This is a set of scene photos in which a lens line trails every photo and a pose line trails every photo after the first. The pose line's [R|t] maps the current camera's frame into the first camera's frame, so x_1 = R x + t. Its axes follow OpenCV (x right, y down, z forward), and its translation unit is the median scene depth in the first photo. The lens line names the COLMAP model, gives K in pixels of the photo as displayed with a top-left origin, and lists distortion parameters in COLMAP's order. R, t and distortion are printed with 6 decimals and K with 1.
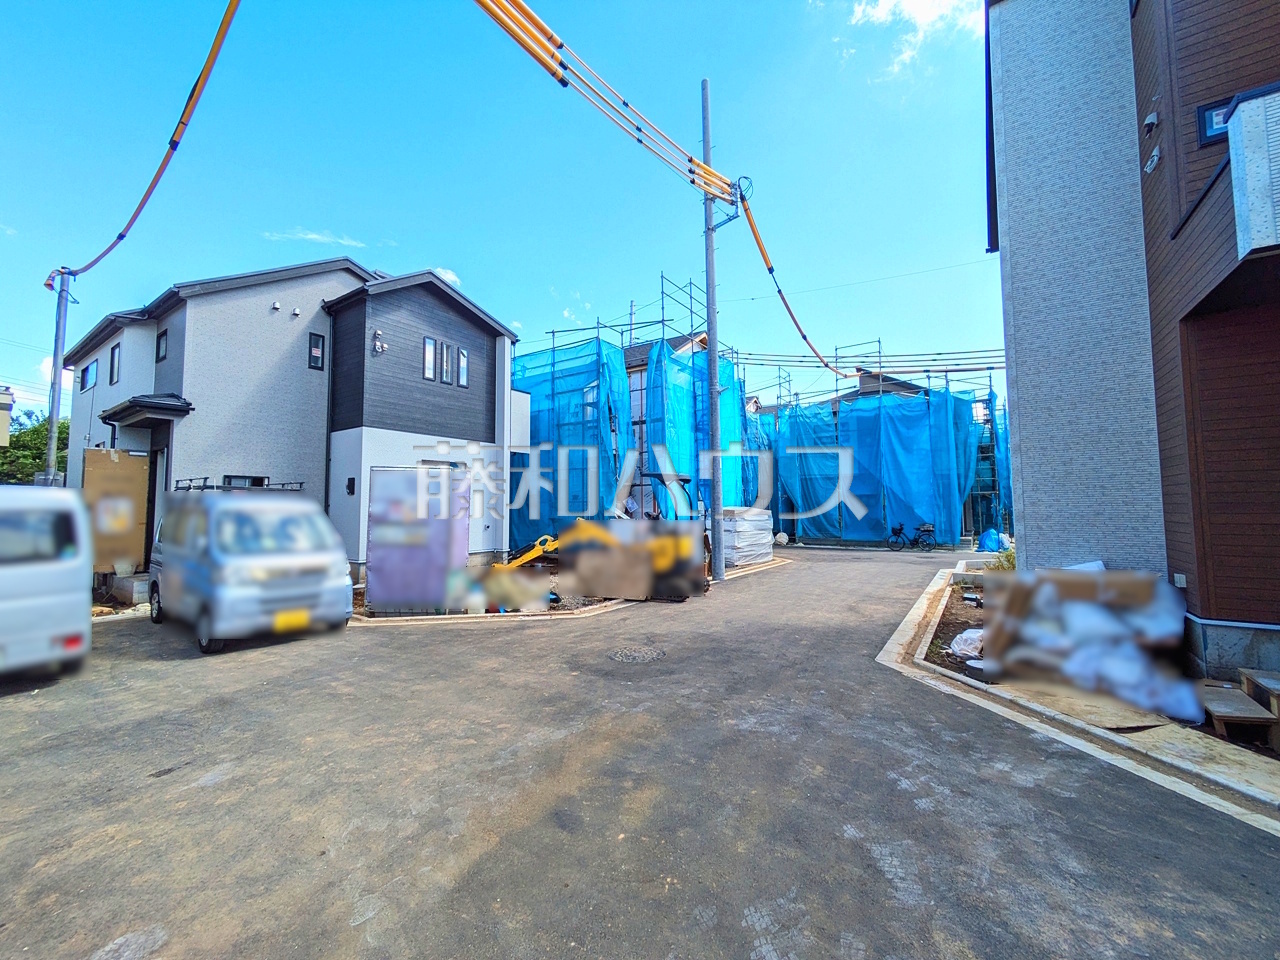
lens RADIAL K [[508.3, 0, 643.3], [0, 508.3, 479.4], [0, 0, 1]] dist [0.000275, 0.000448]
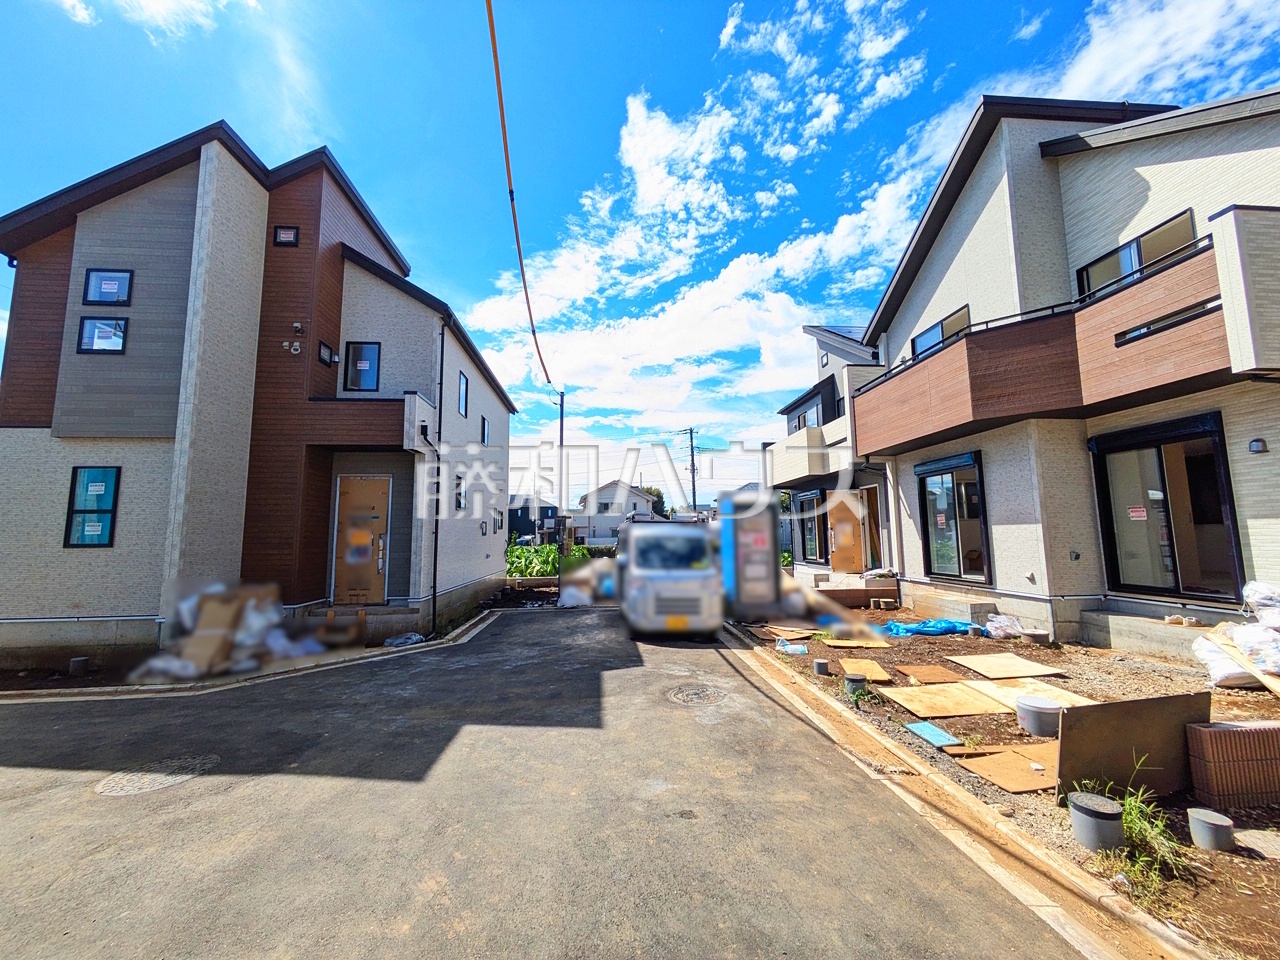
lens RADIAL K [[508.3, 0, 643.3], [0, 508.3, 479.4], [0, 0, 1]] dist [0.000275, 0.000448]
pose [[-0.624763, 0.101180, 0.774231, -1.368535], [-0.028039, 0.988022, -0.151744, 0.076726], [-0.780310, -0.116513, -0.614443, 1.391123]]
